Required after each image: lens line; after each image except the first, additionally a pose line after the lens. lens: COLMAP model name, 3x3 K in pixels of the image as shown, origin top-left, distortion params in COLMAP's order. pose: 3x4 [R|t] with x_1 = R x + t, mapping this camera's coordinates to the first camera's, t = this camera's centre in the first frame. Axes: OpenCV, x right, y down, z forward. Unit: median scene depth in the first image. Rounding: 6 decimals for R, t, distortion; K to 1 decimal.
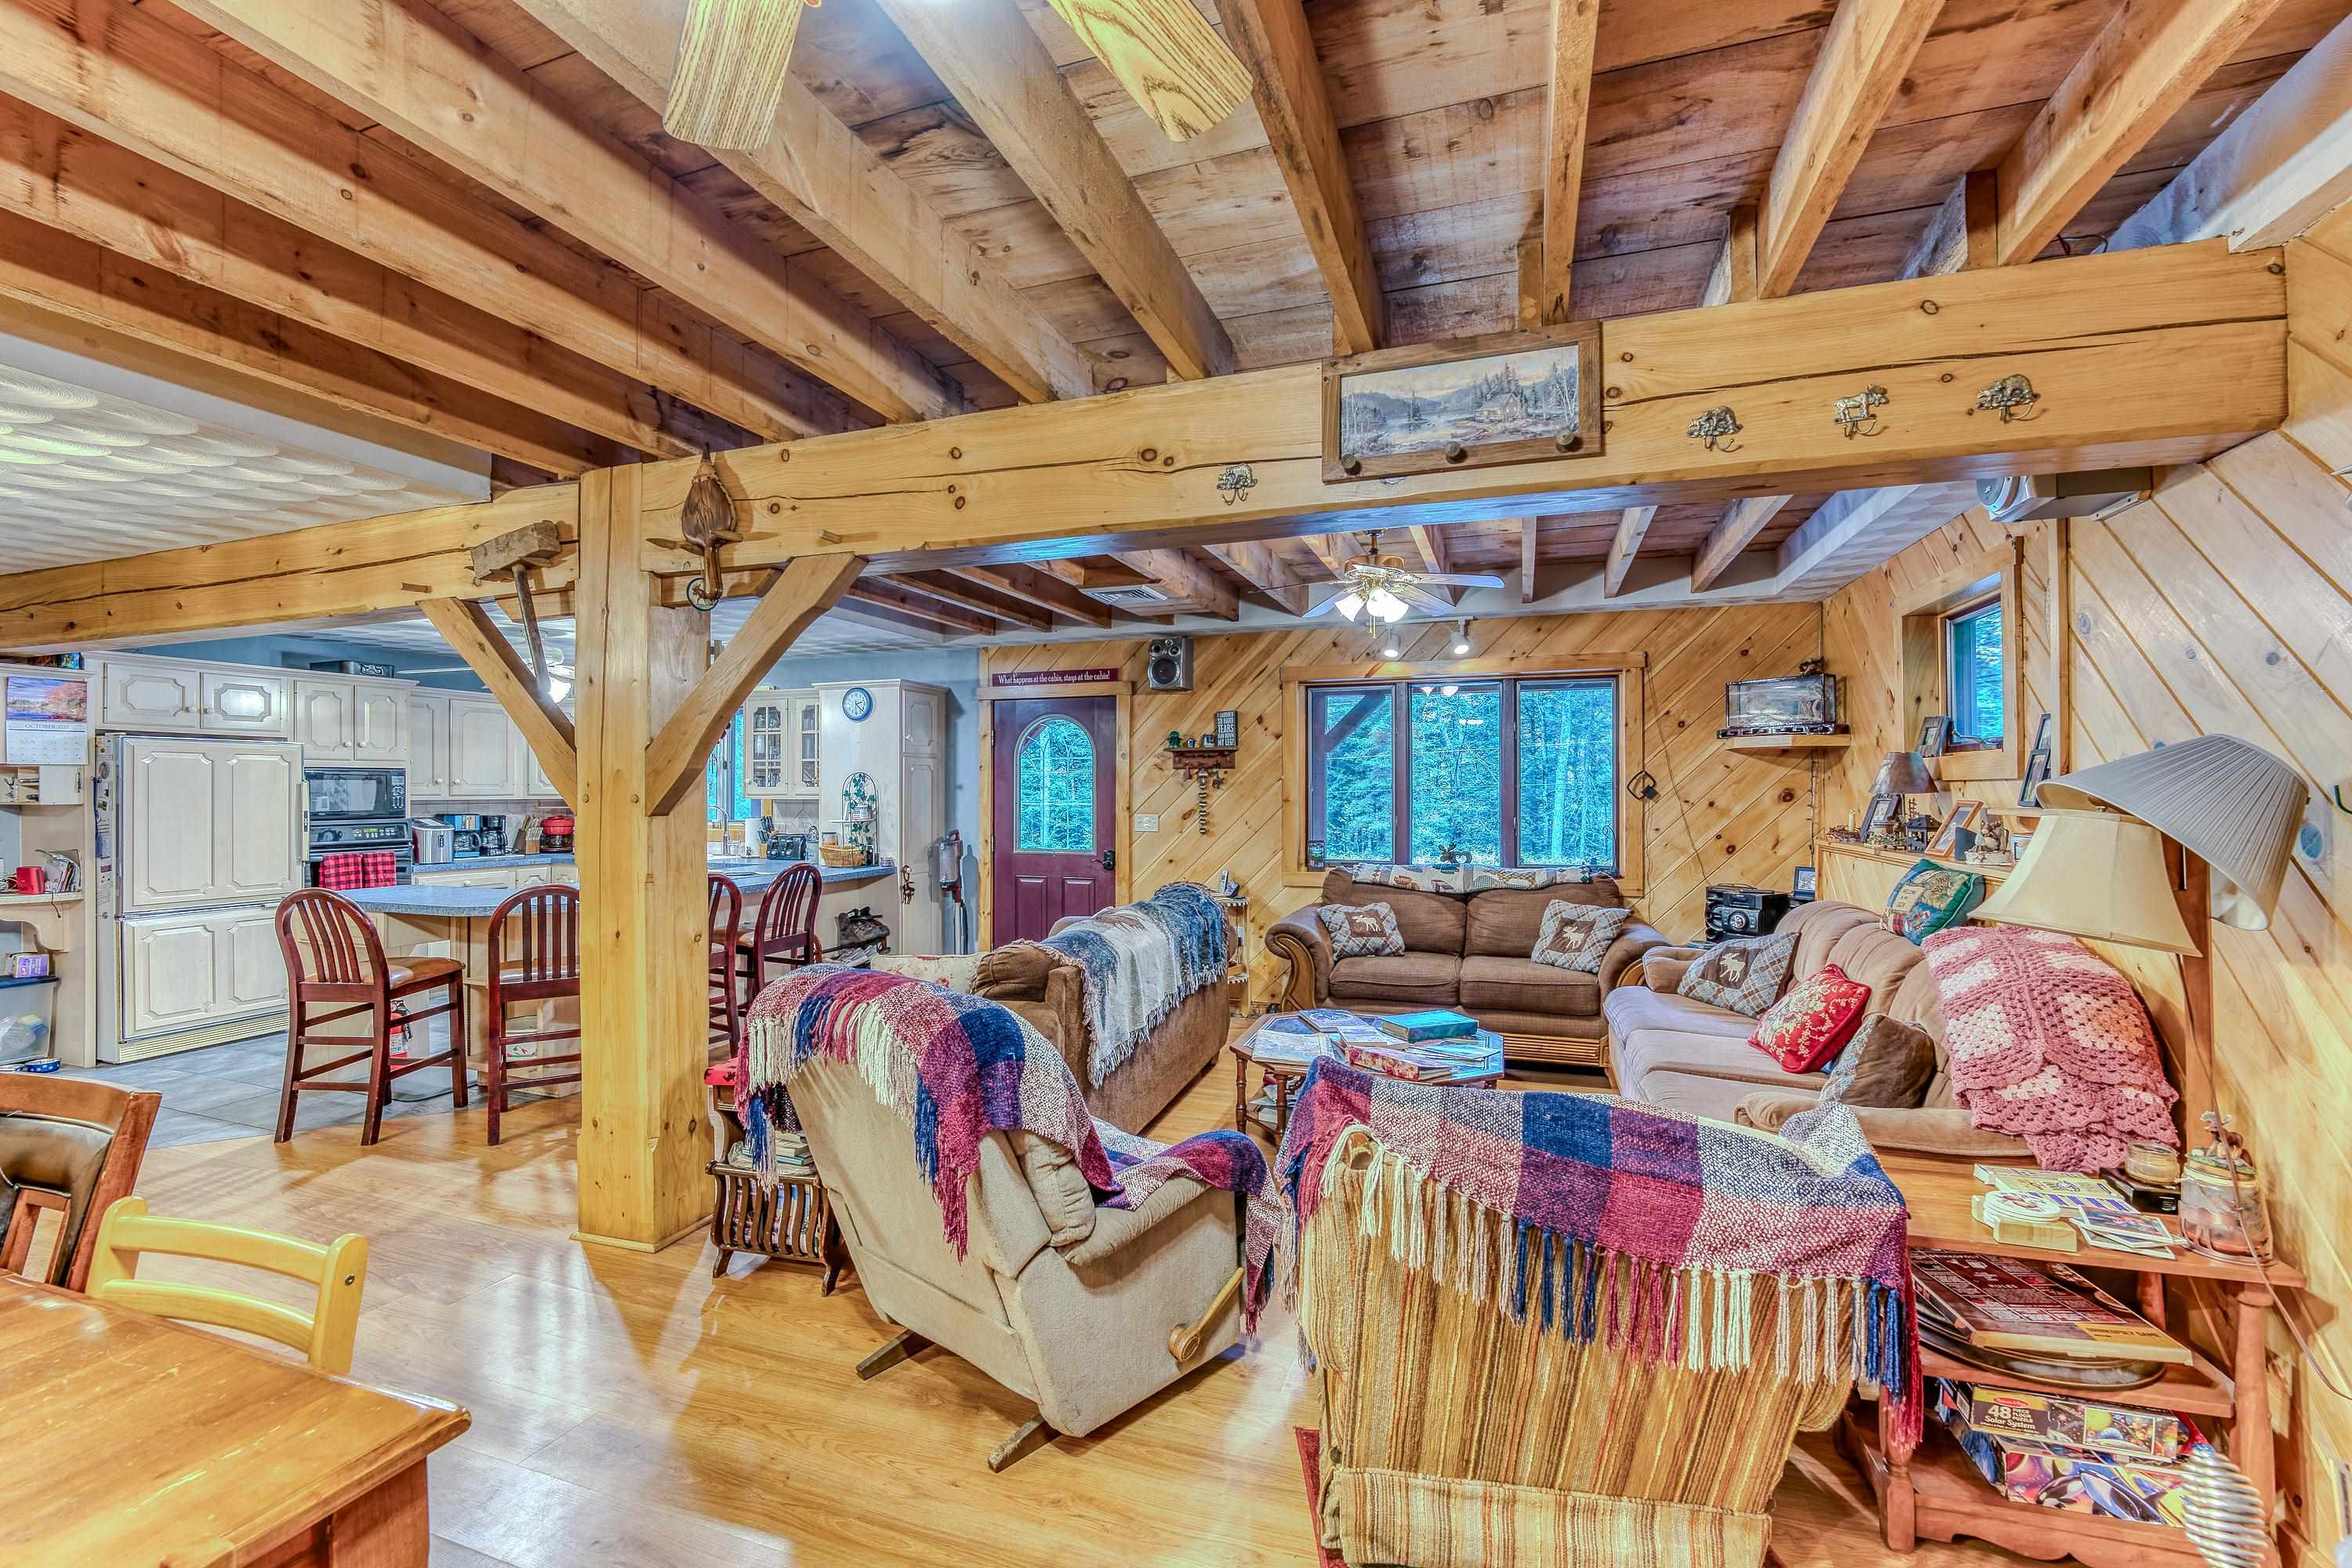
lens RADIAL K [[960.0, 0, 1197.0], [0, 960.0, 782.2], [0, 0, 1]] dist [-0.015674, 0.001559]
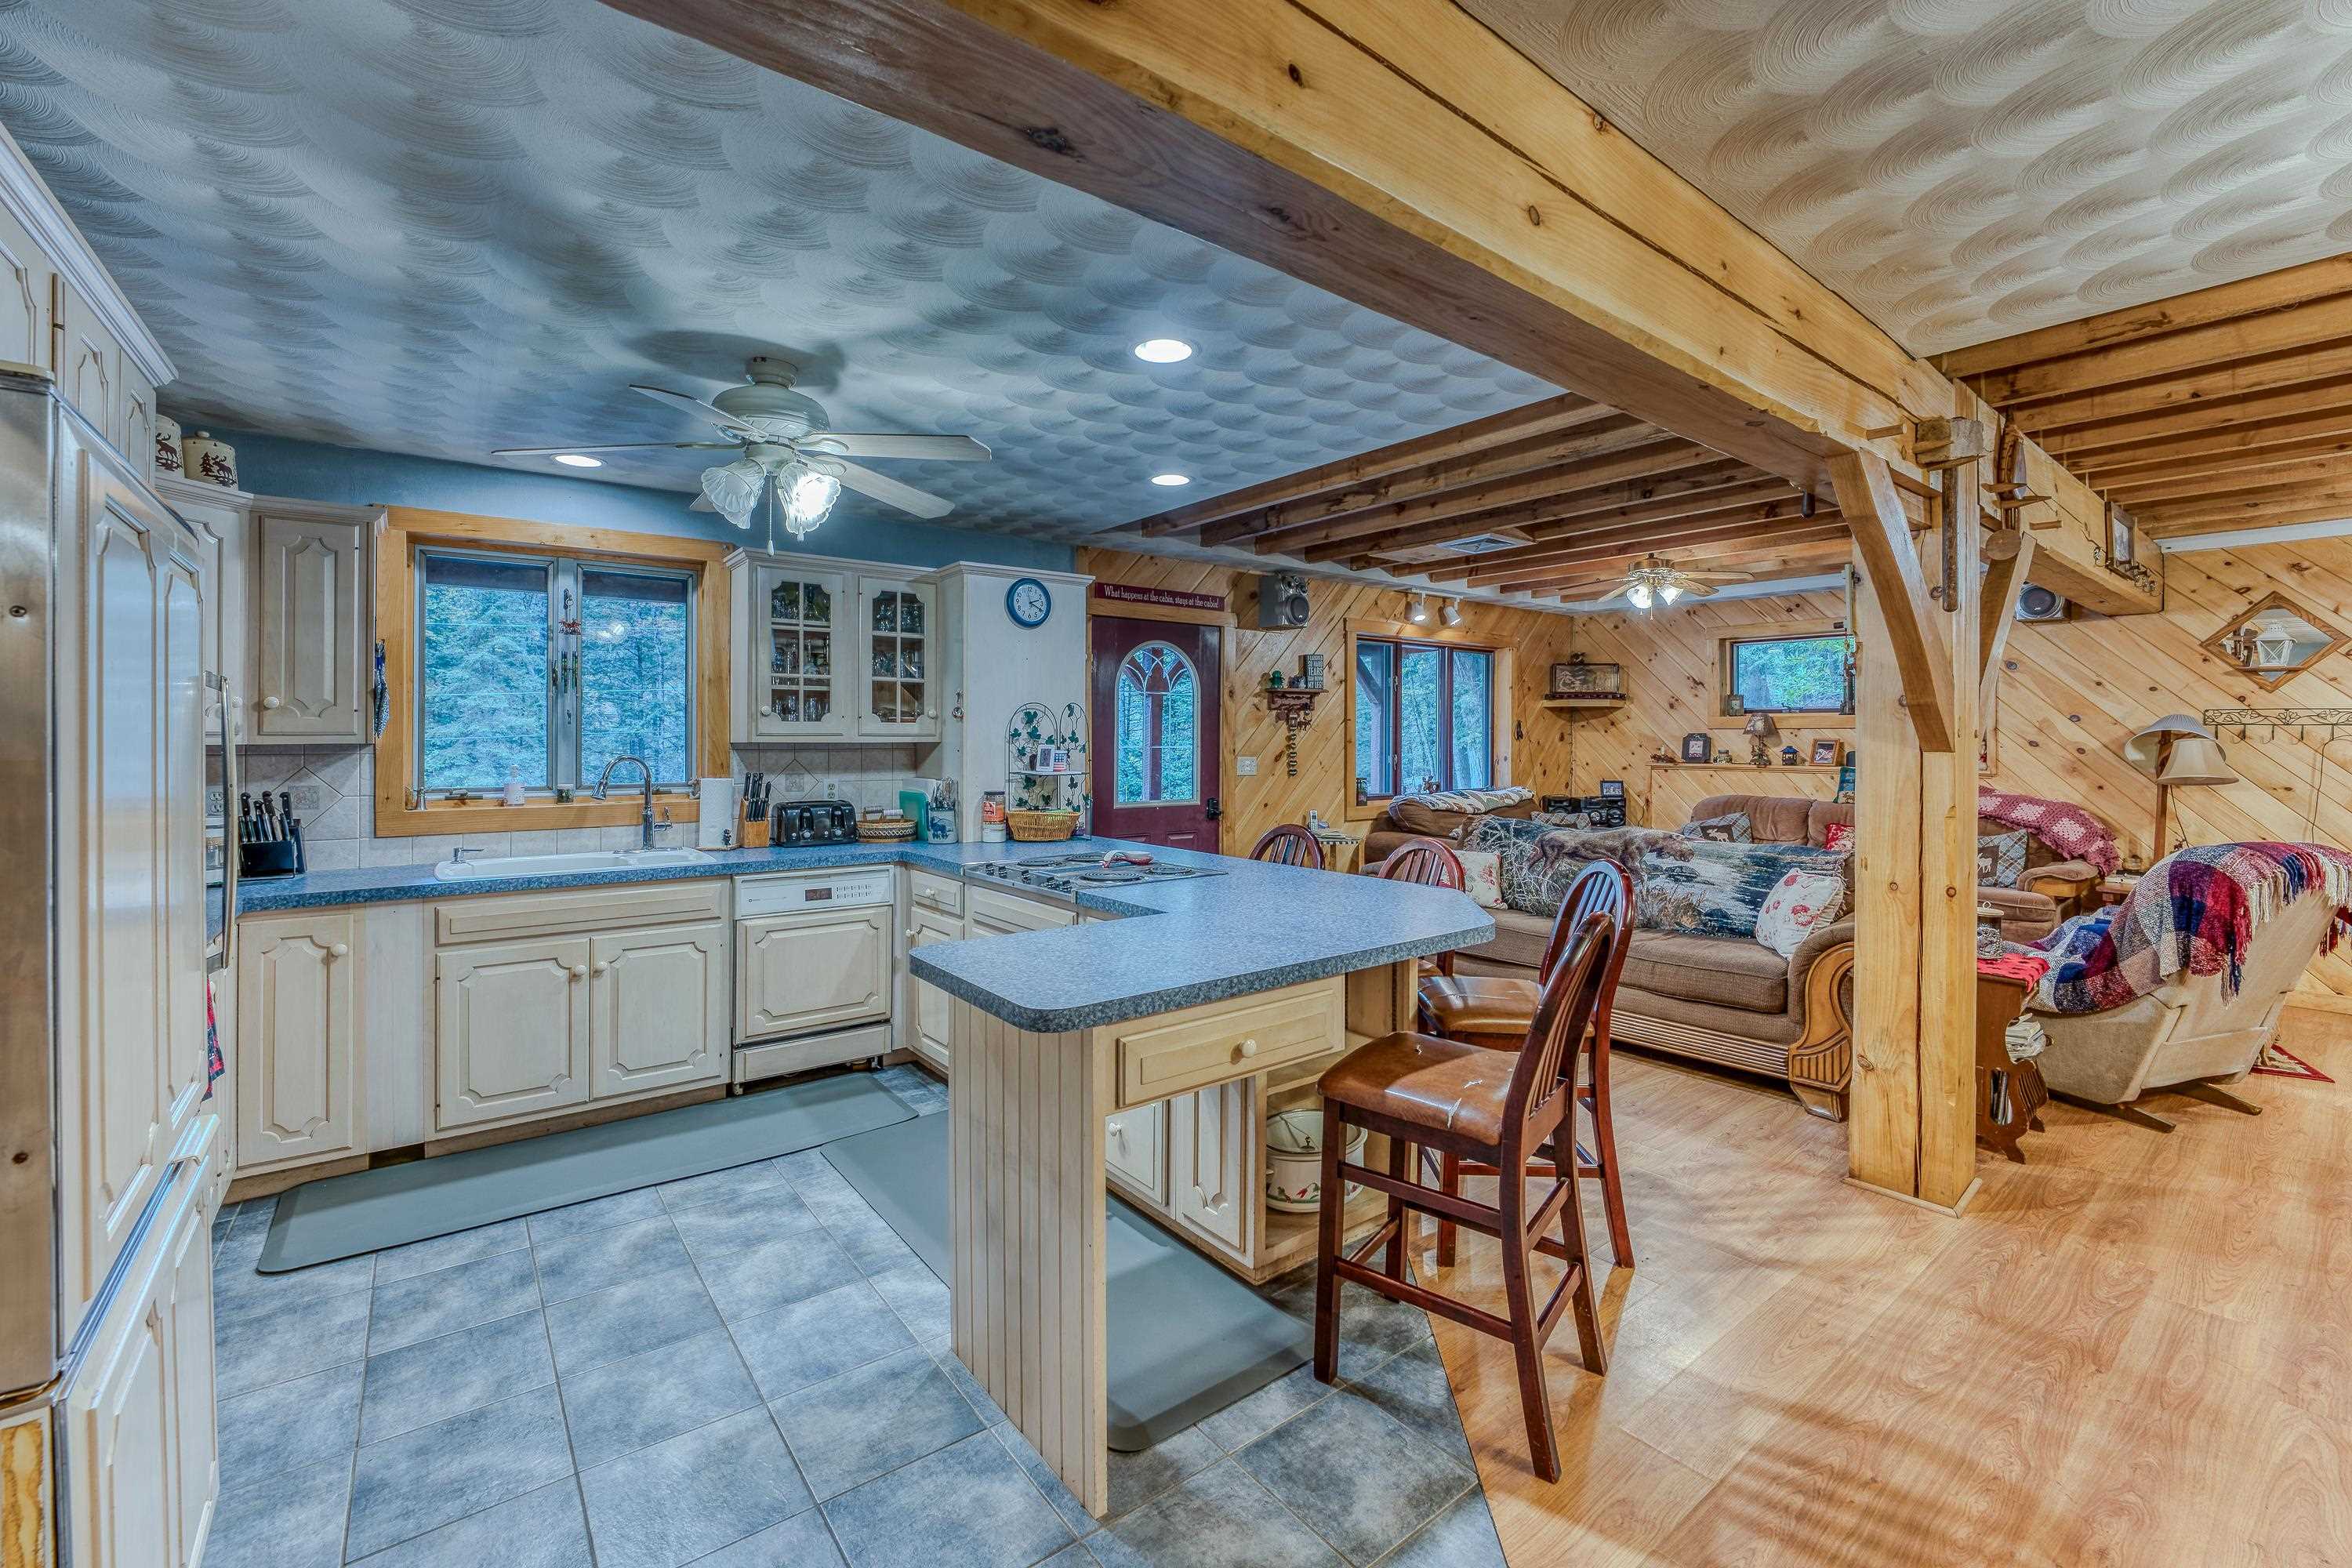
lens RADIAL K [[960.0, 0, 1165.9], [0, 960.0, 742.3], [0, 0, 1]] dist [-0.015674, 0.001559]
pose [[0.565847, -0.003228, 0.824504, -0.863222], [-0.007102, 0.999936, 0.008789, 0.011254], [-0.824480, -0.010829, 0.565788, 0.528914]]
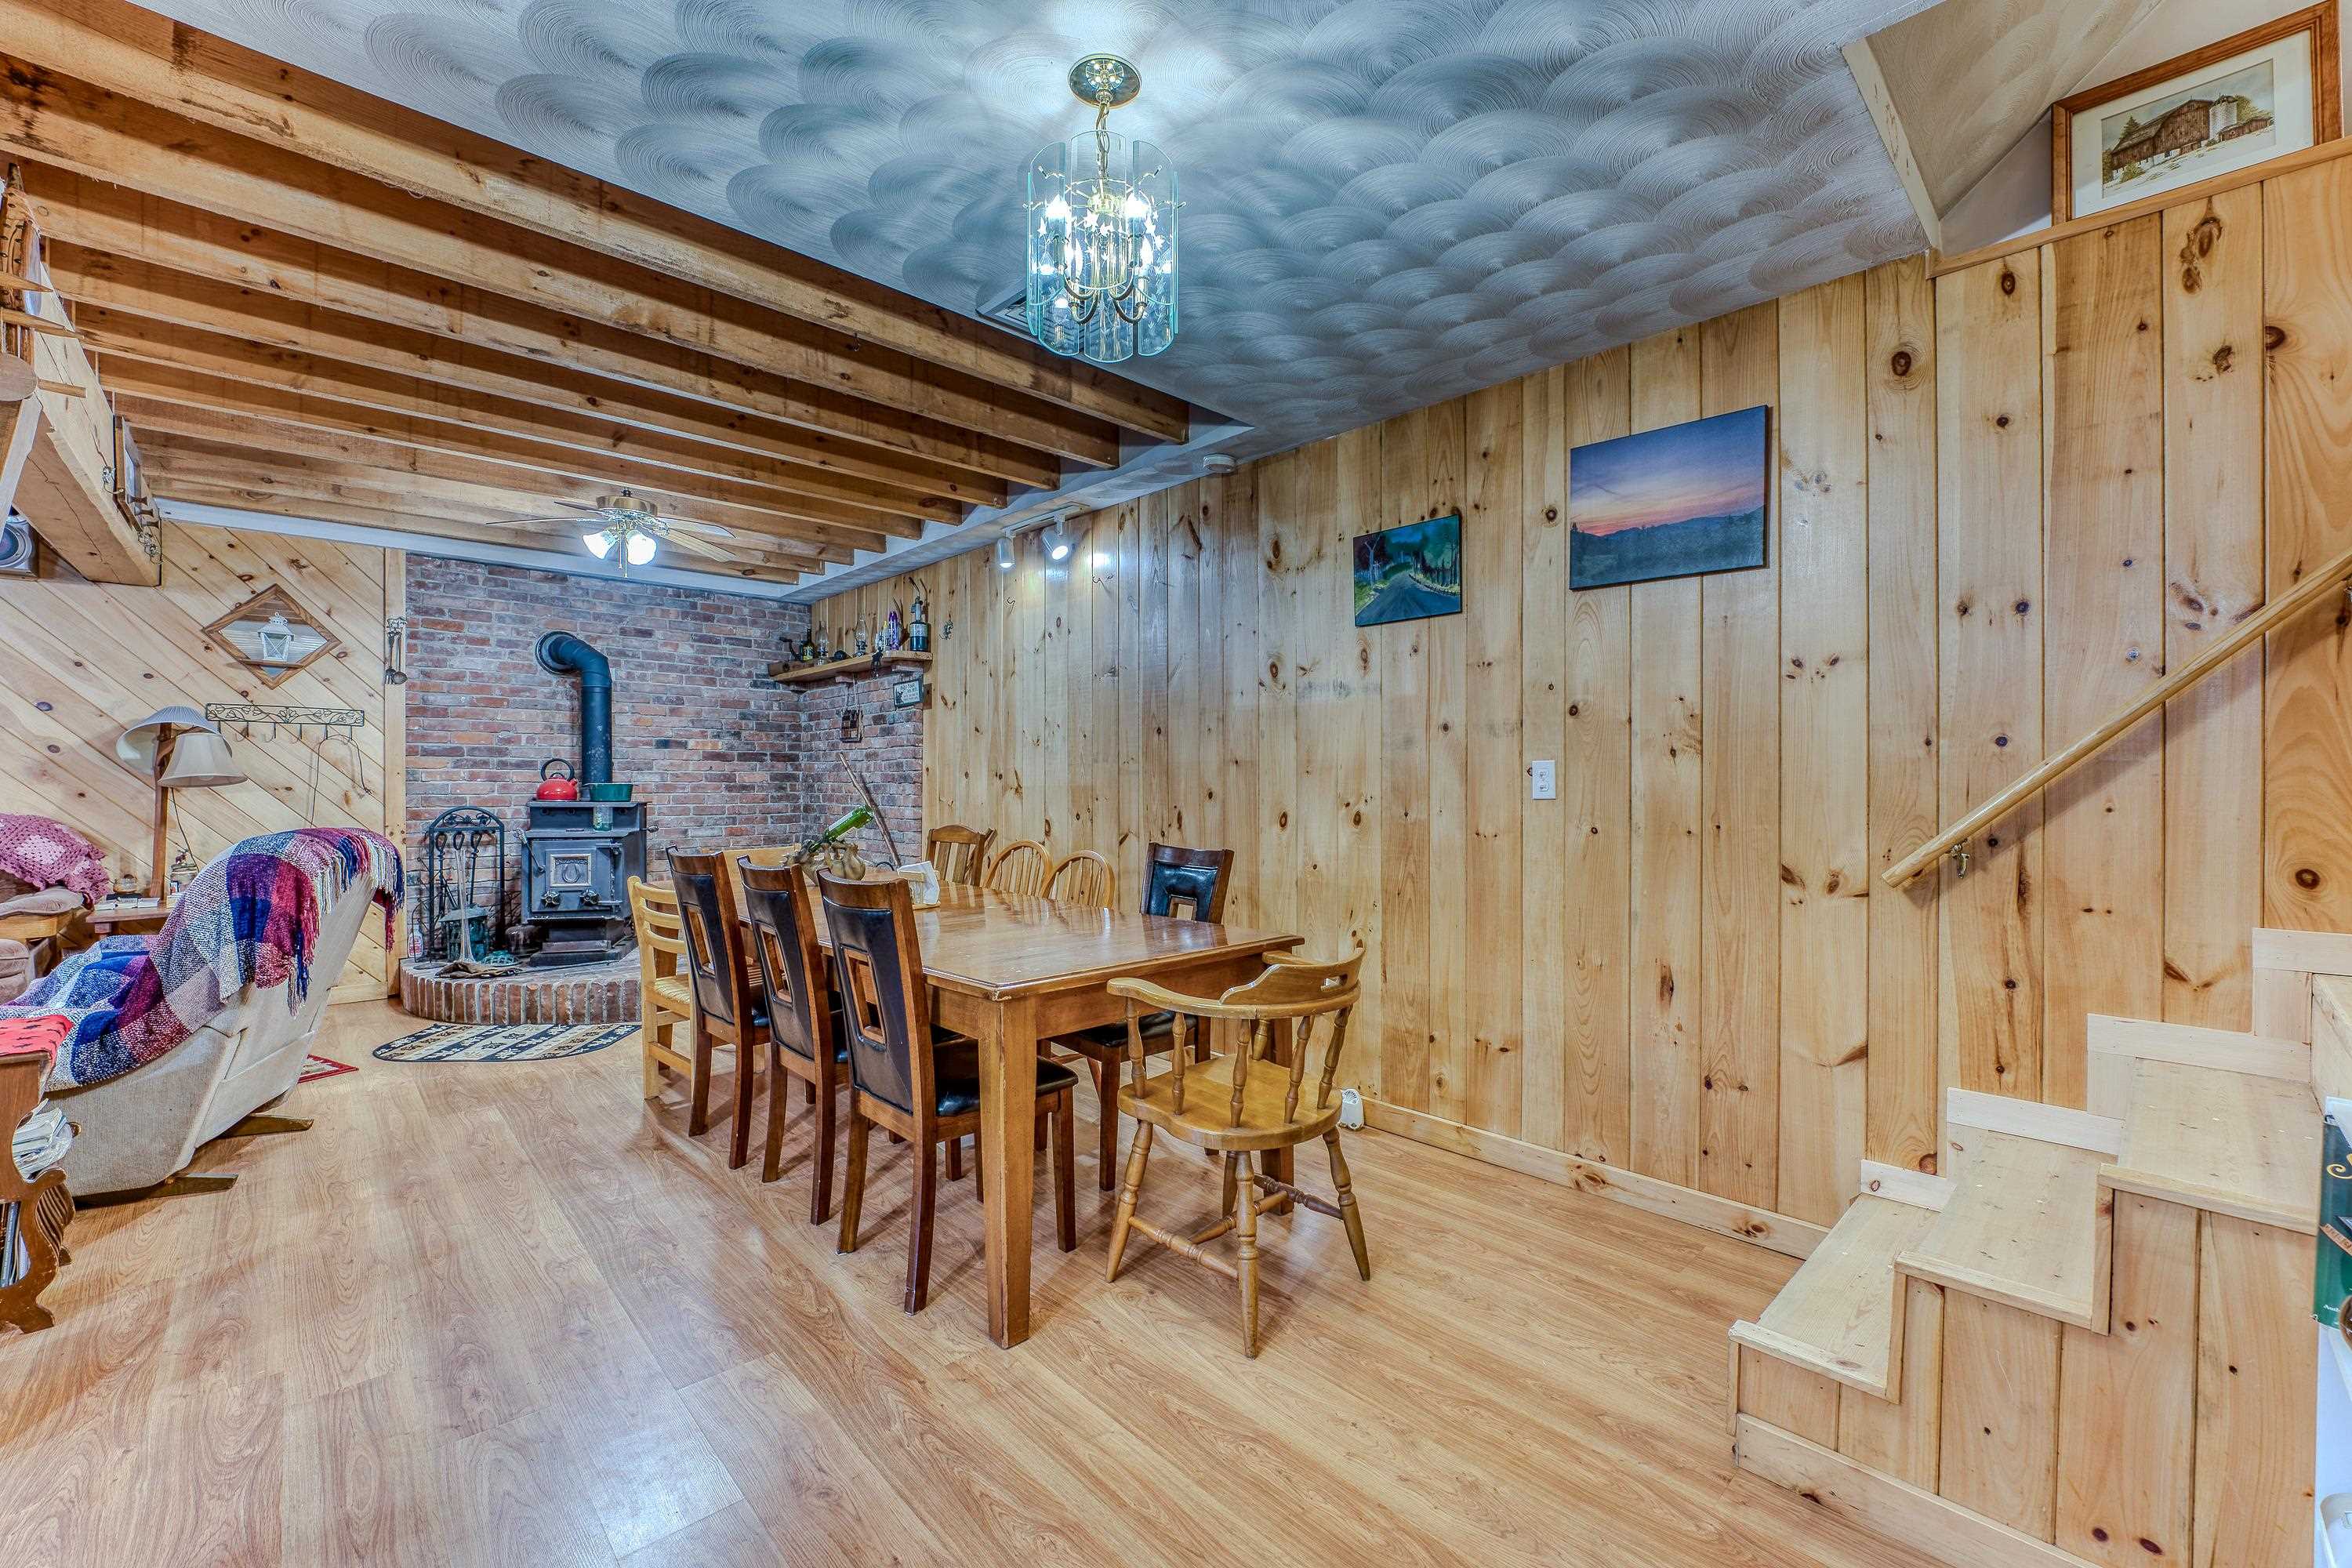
lens RADIAL K [[960.0, 0, 1169.3], [0, 960.0, 783.1], [0, 0, 1]] dist [-0.015674, 0.001559]
pose [[-0.878213, -0.000786, 0.478269, -0.634262], [-0.000627, 1.000000, 0.000492, 0.056116], [-0.478270, 0.000132, -0.878213, 0.541314]]
